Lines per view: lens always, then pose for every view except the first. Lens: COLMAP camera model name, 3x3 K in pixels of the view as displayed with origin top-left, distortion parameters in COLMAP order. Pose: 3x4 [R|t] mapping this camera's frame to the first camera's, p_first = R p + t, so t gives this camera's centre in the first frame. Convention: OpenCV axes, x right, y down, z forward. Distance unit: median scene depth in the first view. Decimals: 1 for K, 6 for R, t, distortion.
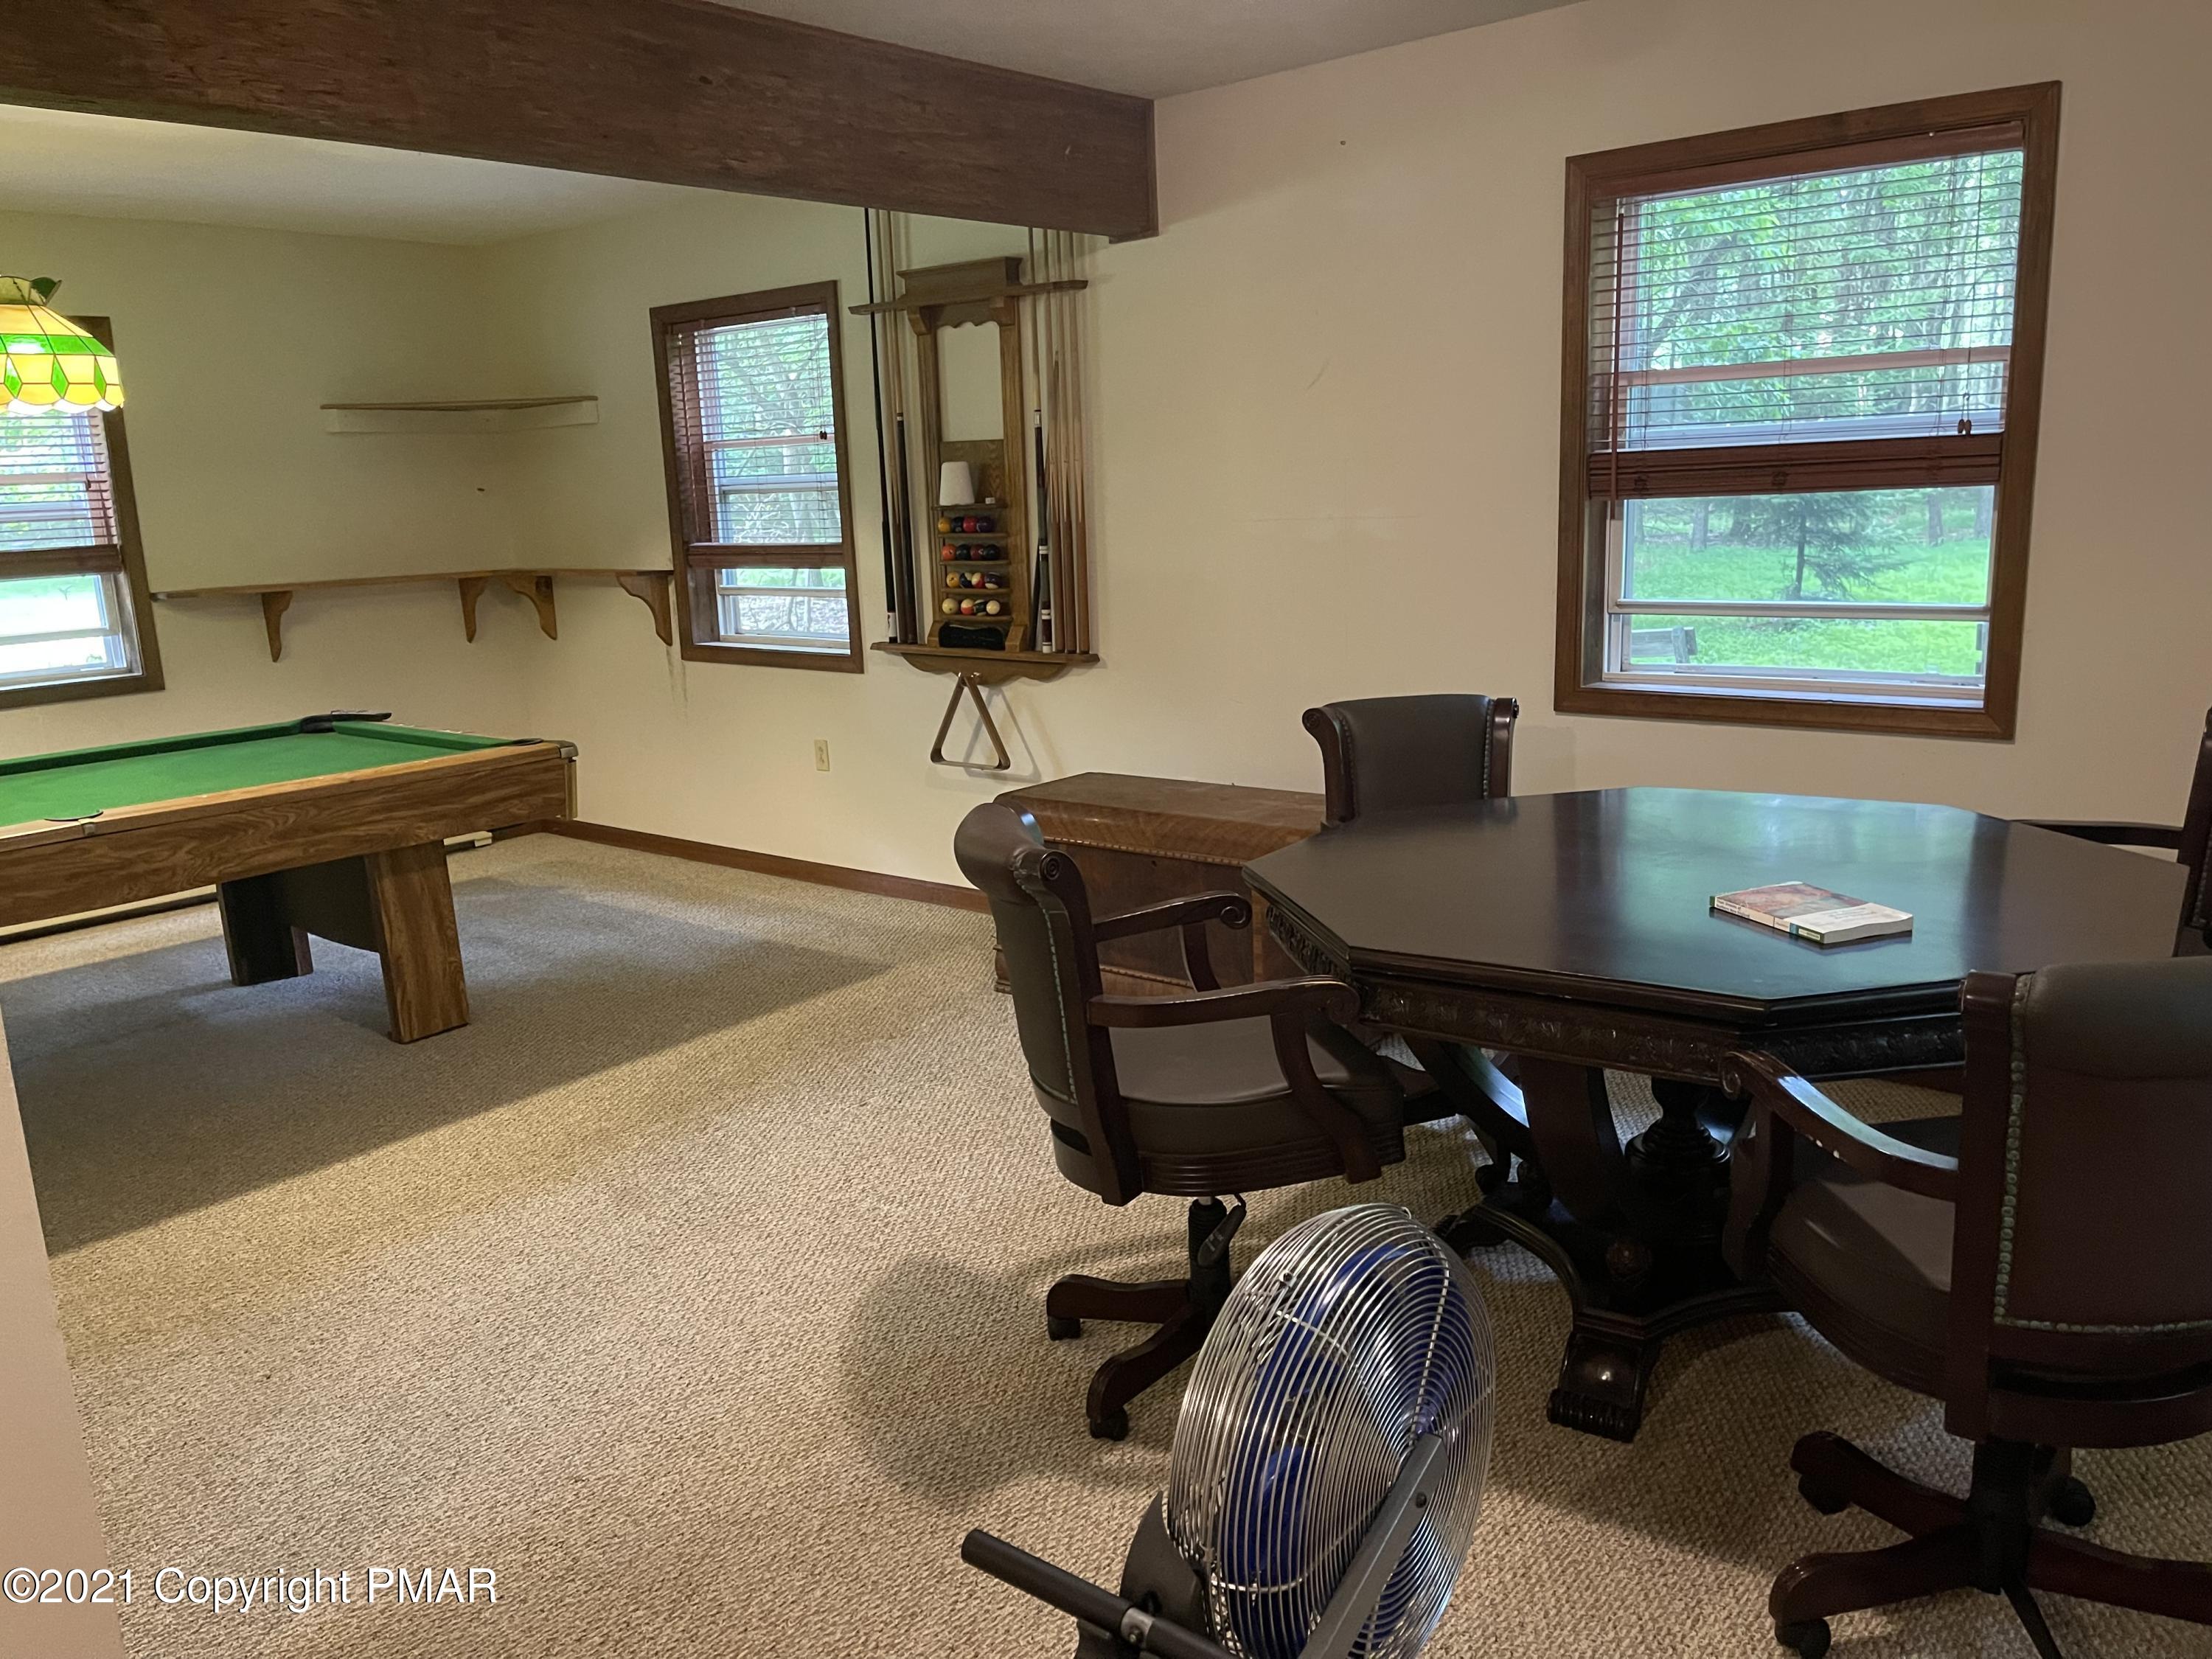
lens RADIAL K [[1652.0, 0, 1109.6], [0, 1652.0, 830.9], [0, 0, 1]] dist [0.068136, -0.092498]
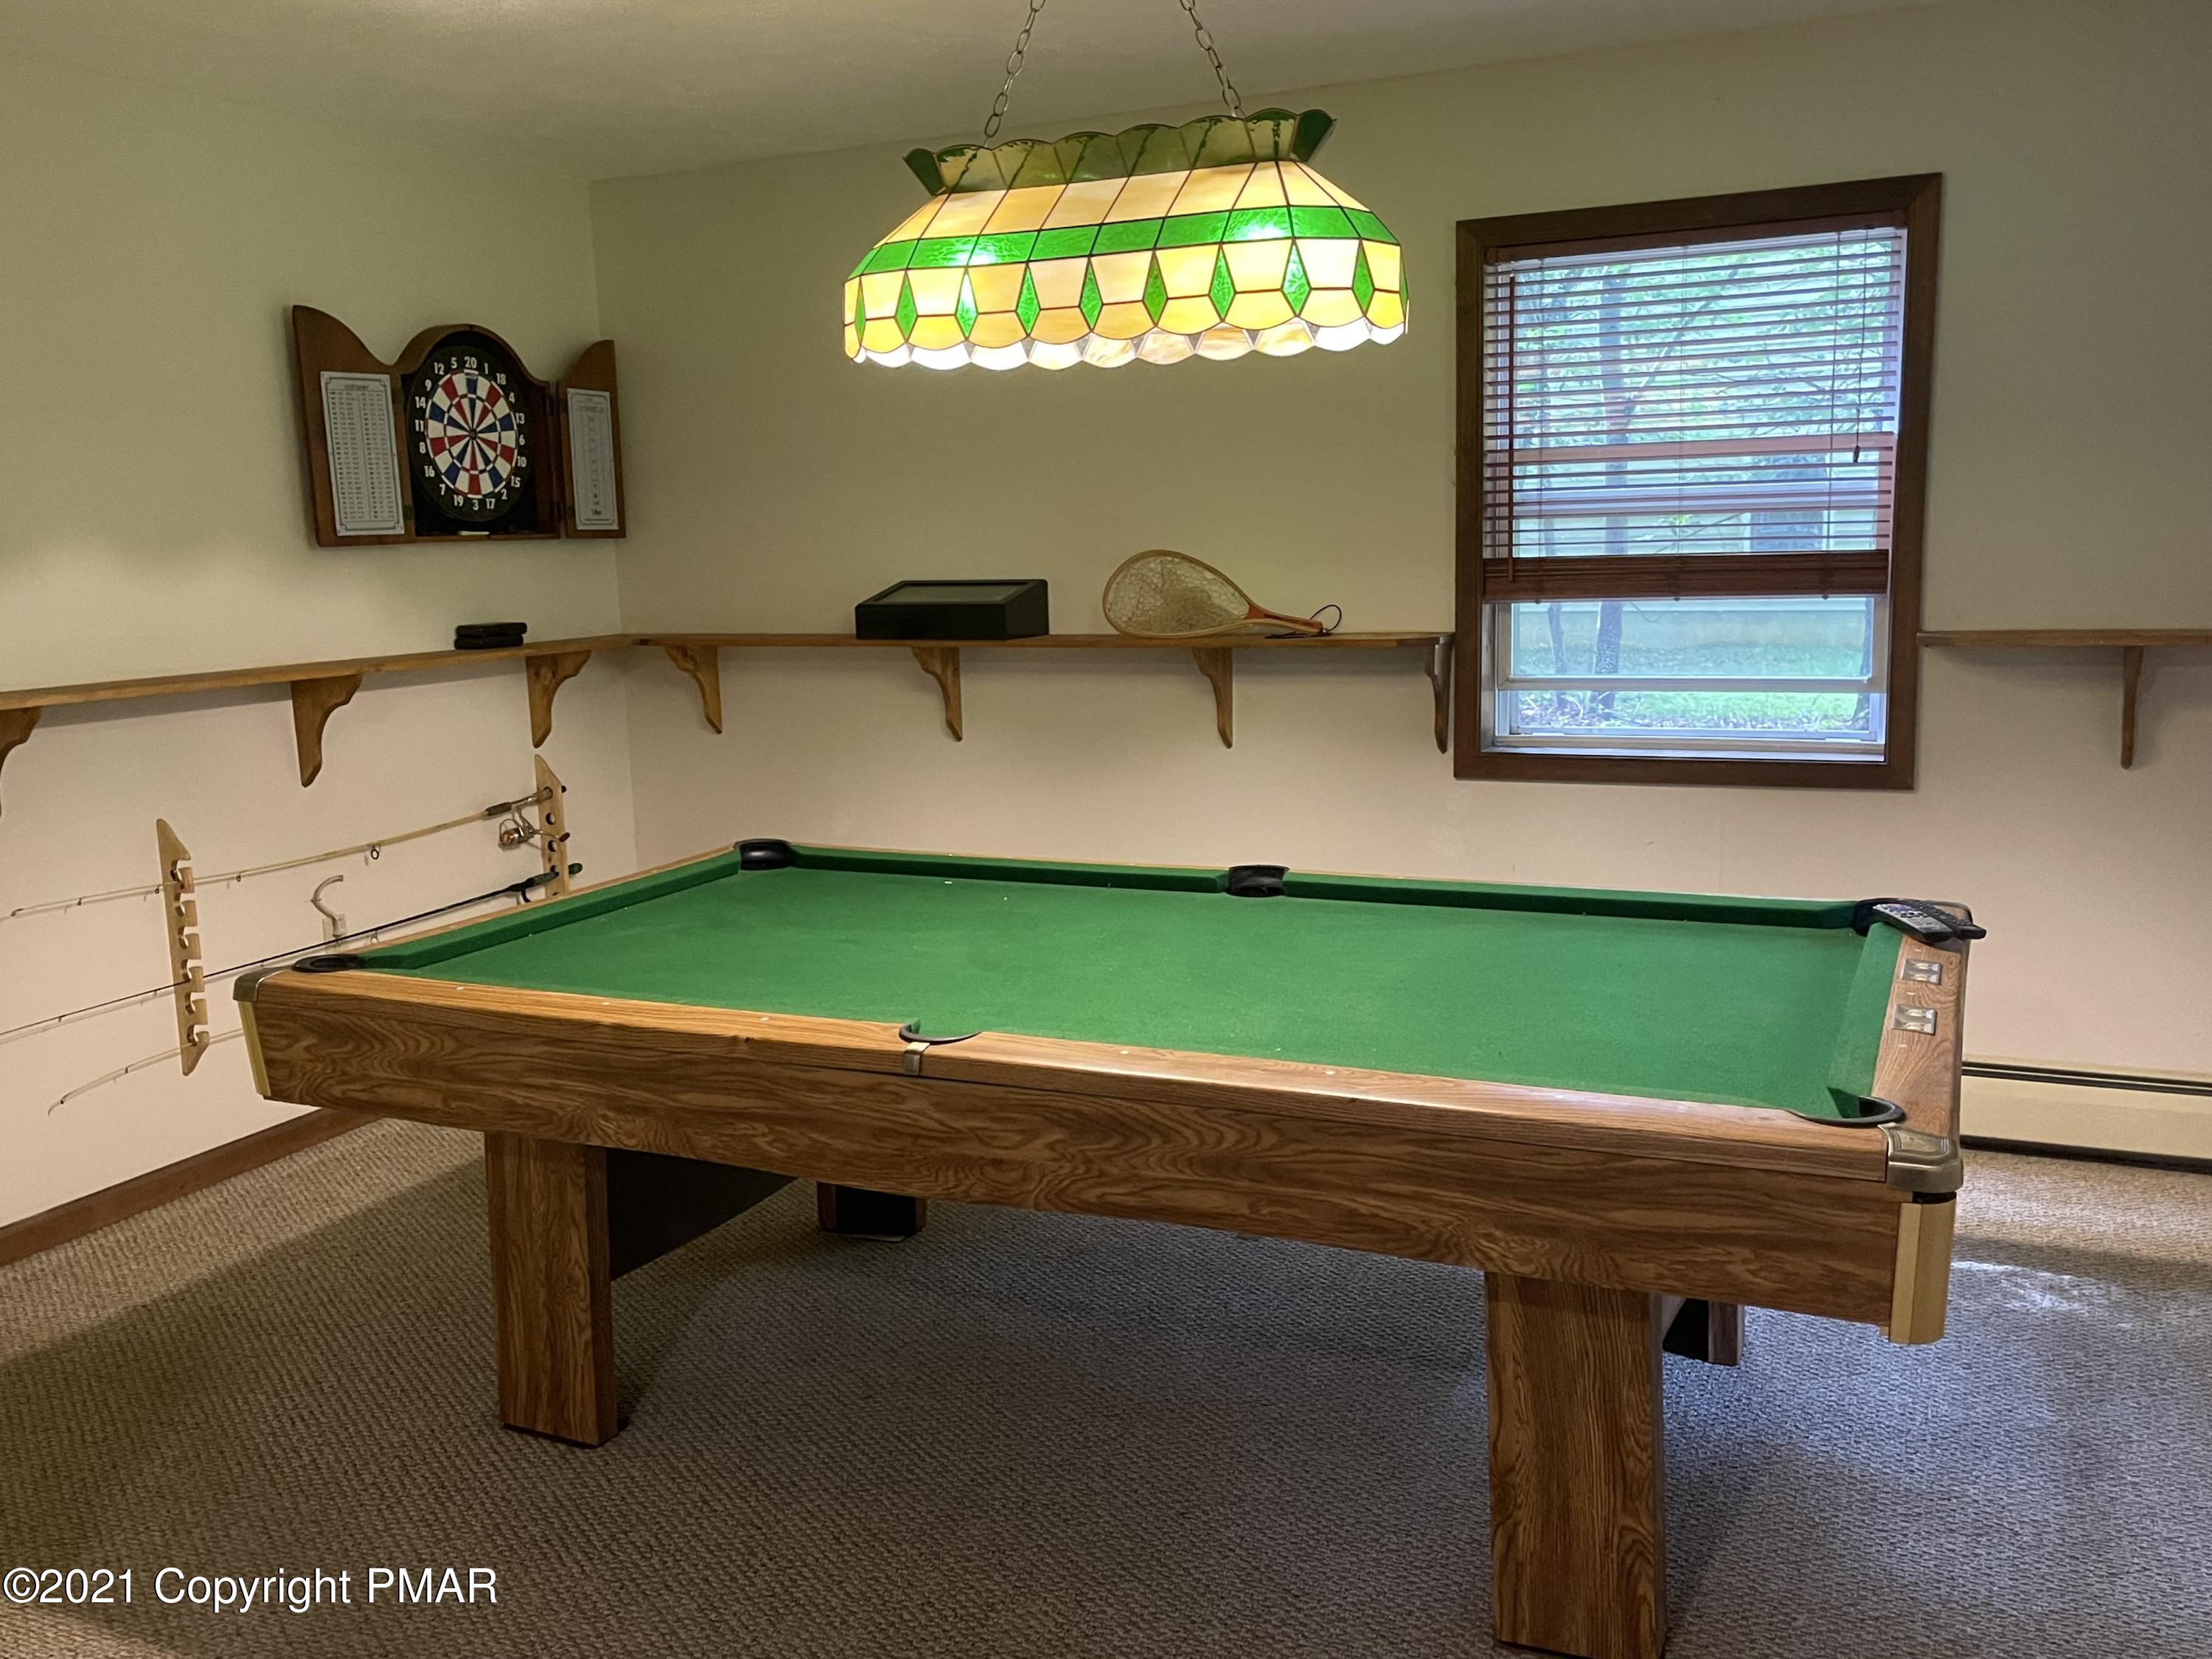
lens RADIAL K [[1881.4, 0, 1109.1], [0, 1881.4, 835.3], [0, 0, 1]] dist [0.030032, 0.001676]
pose [[0.272696, 0.186399, -0.943871, 0.011122], [-0.184389, 0.972992, 0.138878, -0.147889], [0.944265, 0.136168, 0.299701, 0.696948]]
